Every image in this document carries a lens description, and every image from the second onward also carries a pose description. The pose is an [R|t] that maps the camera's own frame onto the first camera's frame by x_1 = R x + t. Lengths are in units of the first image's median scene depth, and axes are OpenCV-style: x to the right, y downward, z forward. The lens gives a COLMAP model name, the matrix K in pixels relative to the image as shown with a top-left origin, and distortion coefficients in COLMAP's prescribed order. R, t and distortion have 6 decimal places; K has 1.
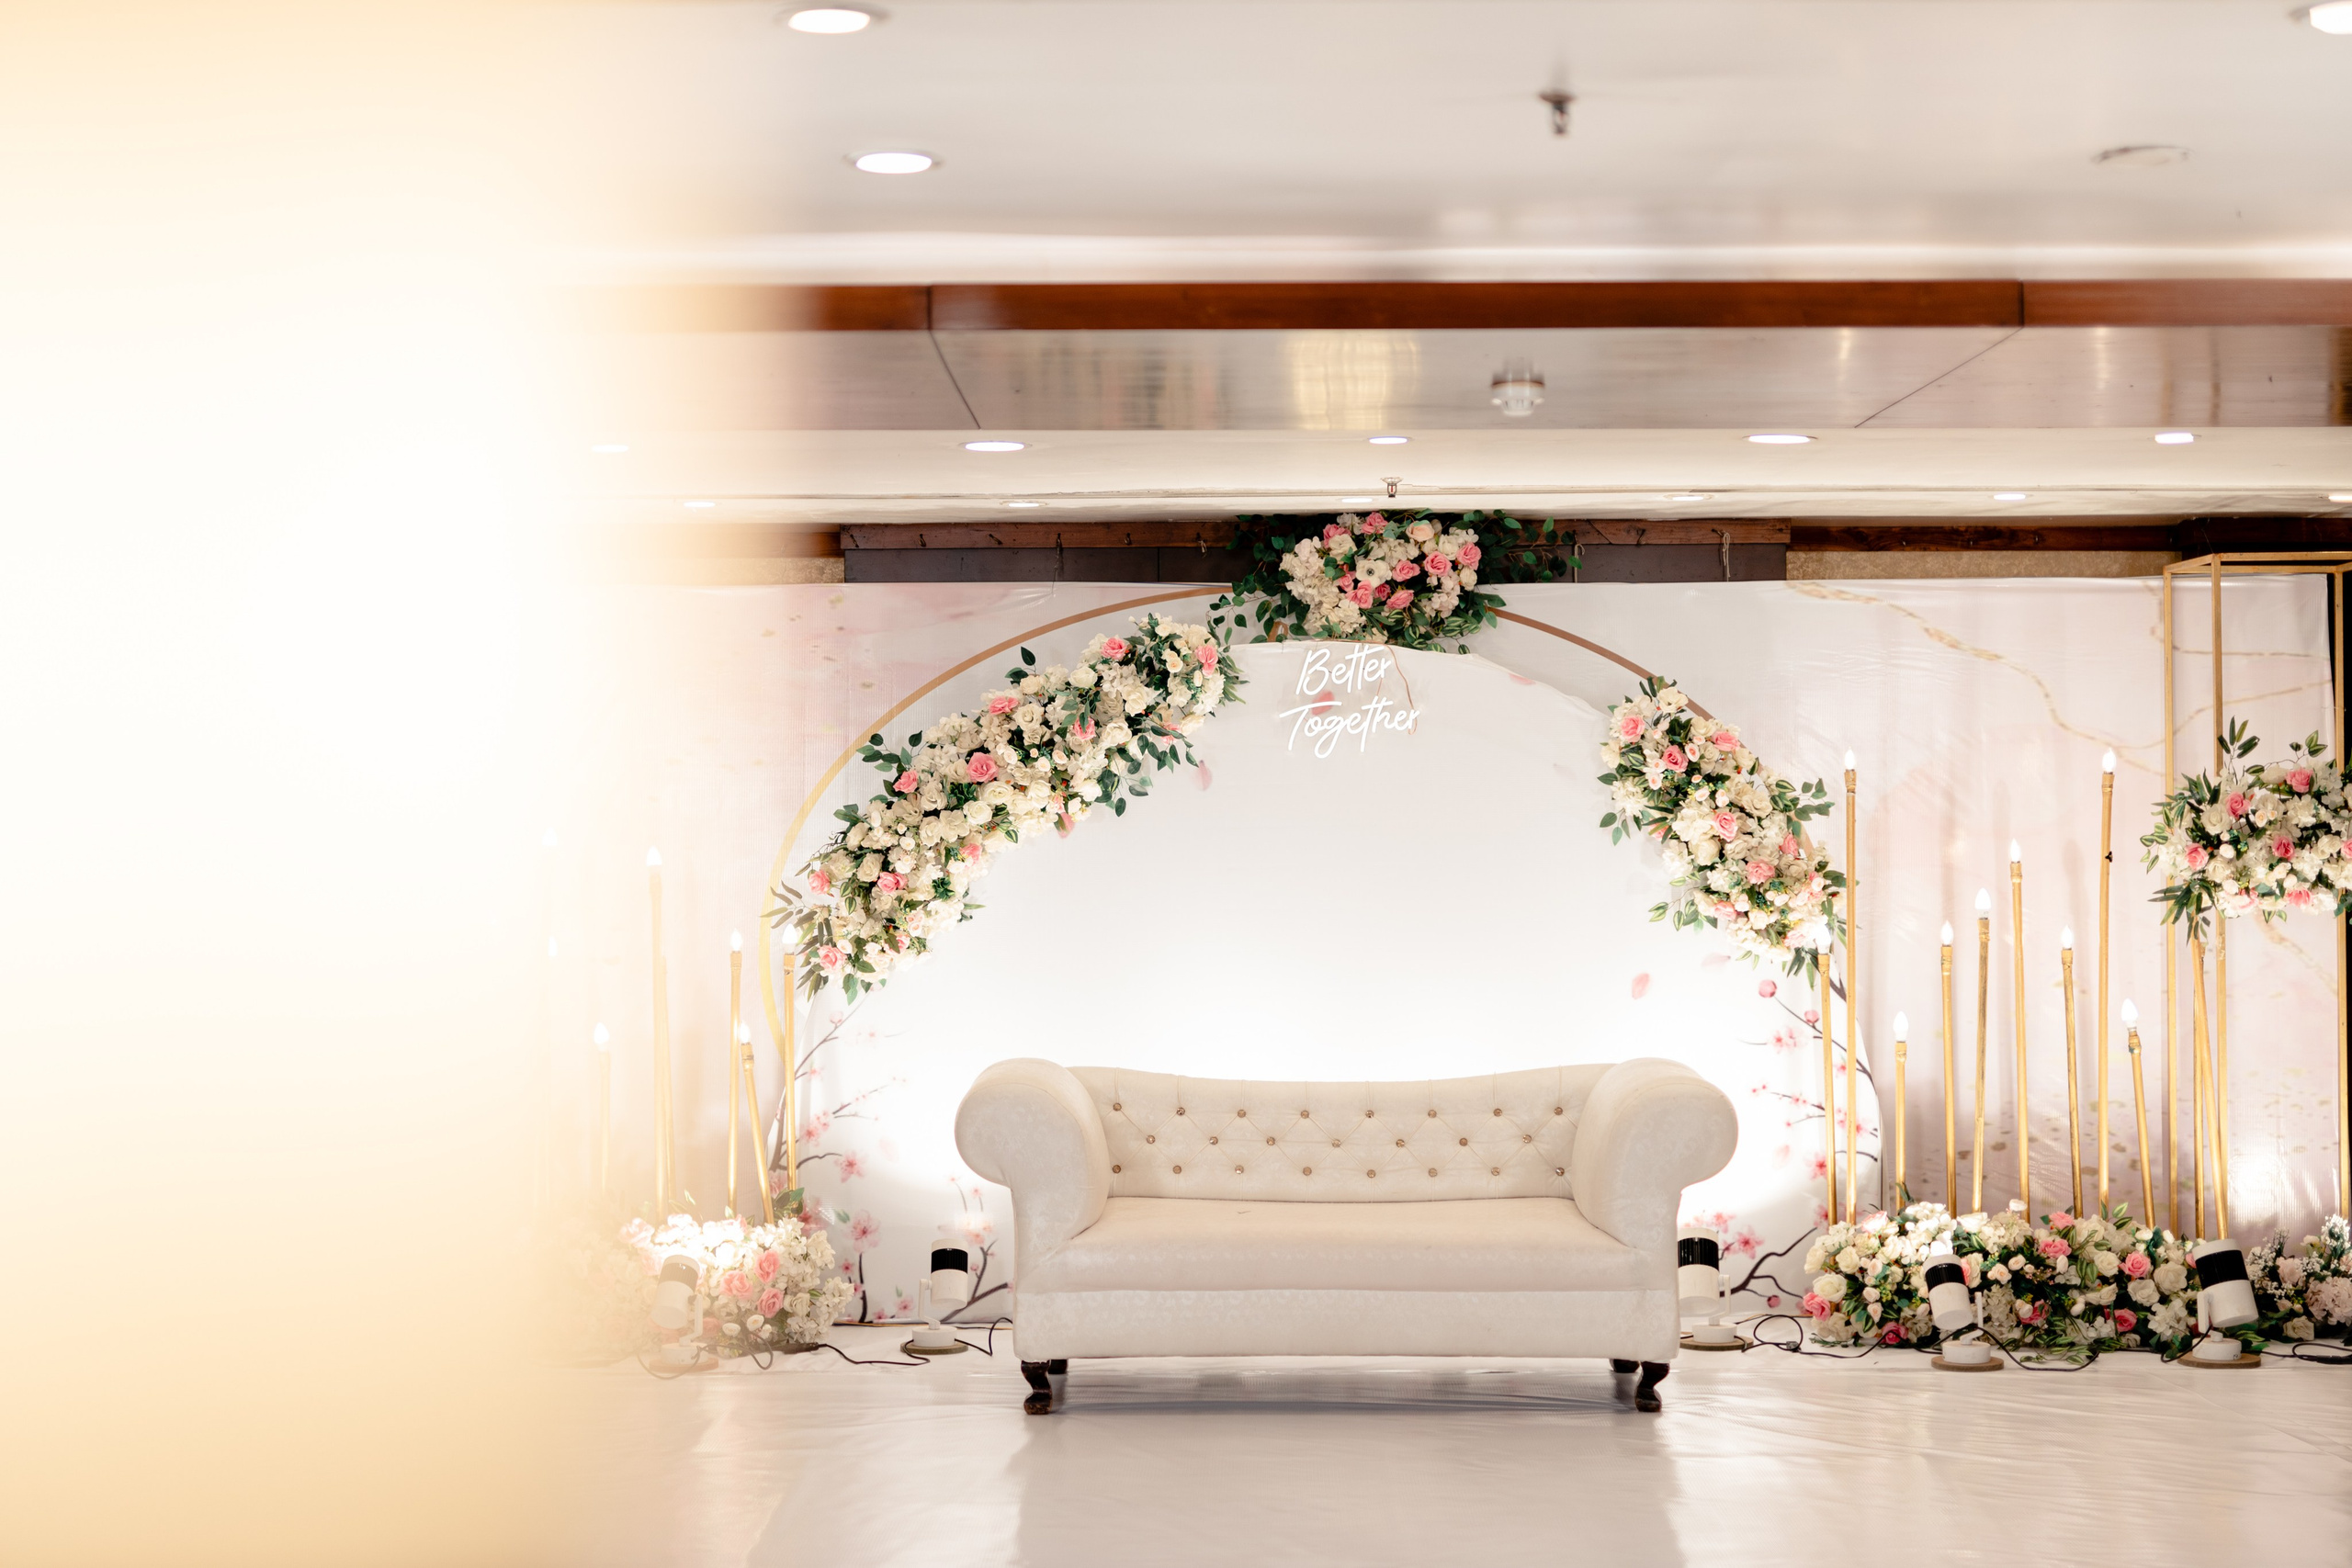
lens RADIAL K [[3417.4, 0, 1176.2], [0, 3417.4, 781.5], [0, 0, 1]] dist [-0.016313, 0.000000]
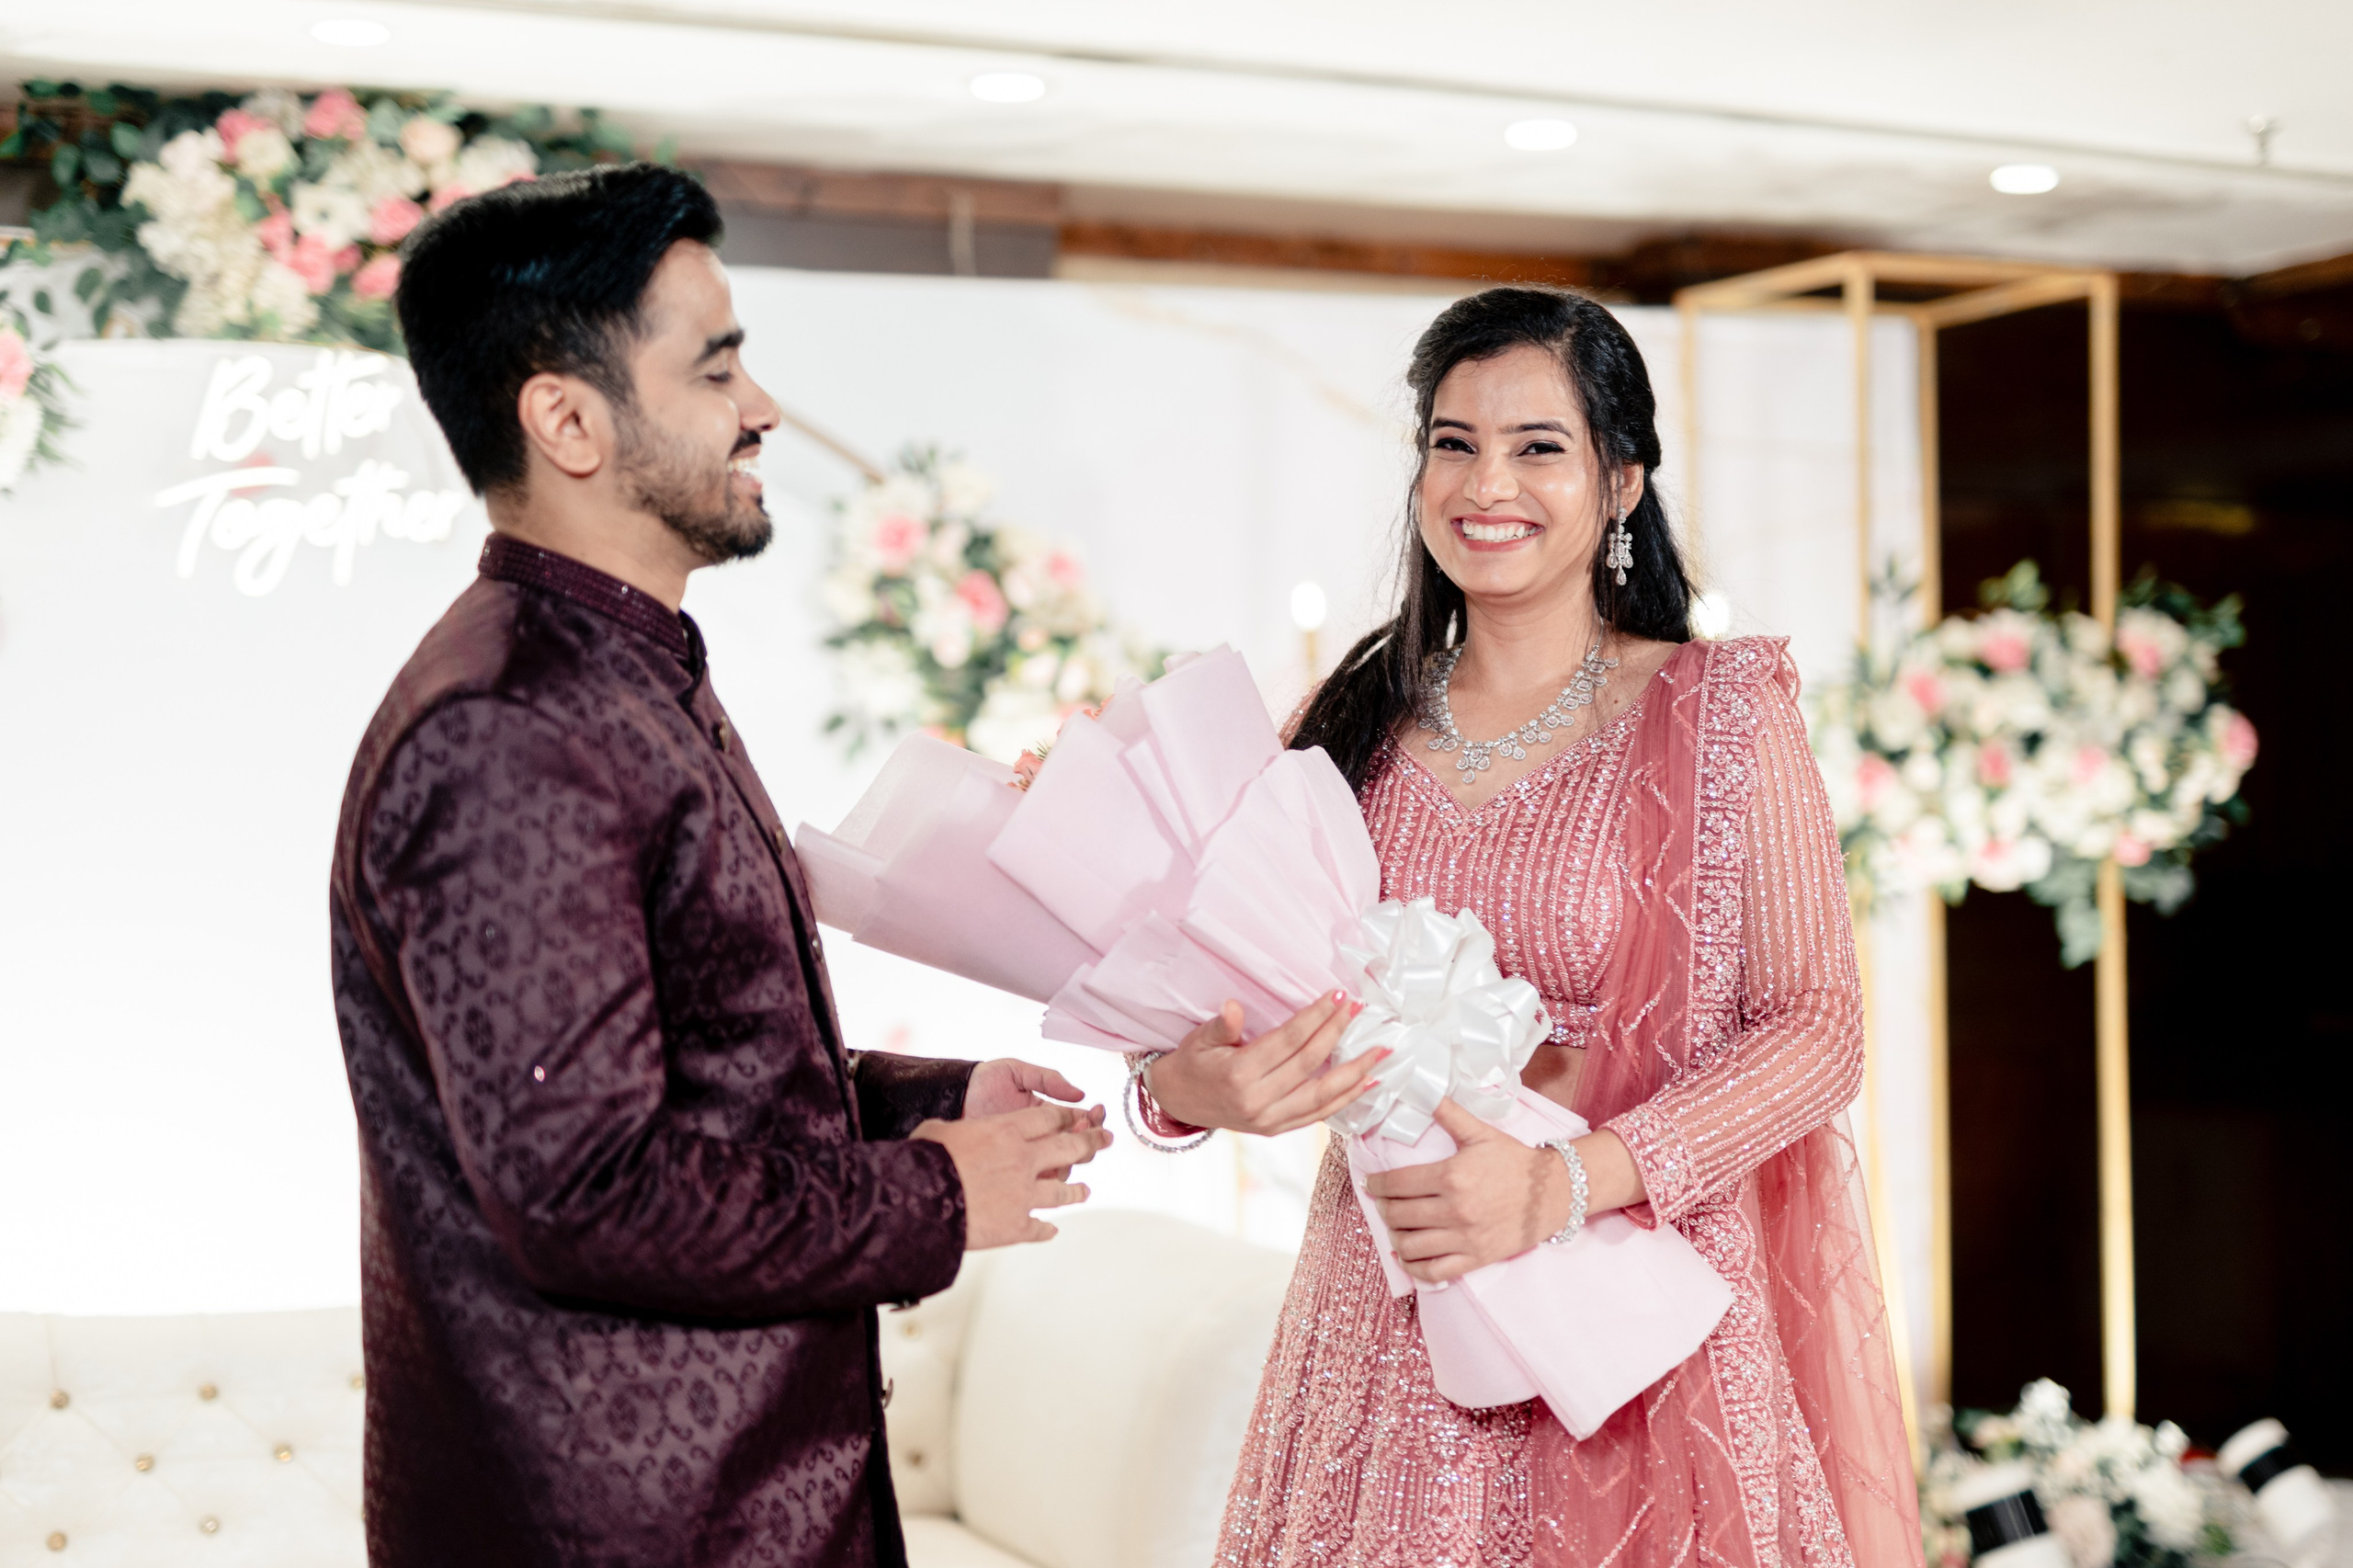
lens RADIAL K [[3419.1, 0, 1177.4], [0, 3419.1, 794.7], [0, 0, 1]] dist [-0.016313, 0.000000]
pose [[0.864305, -0.008359, 0.502898, -0.082731], [0.005160, 0.999957, 0.007753, 0.017657], [-0.502941, -0.004106, 0.864311, 0.521504]]
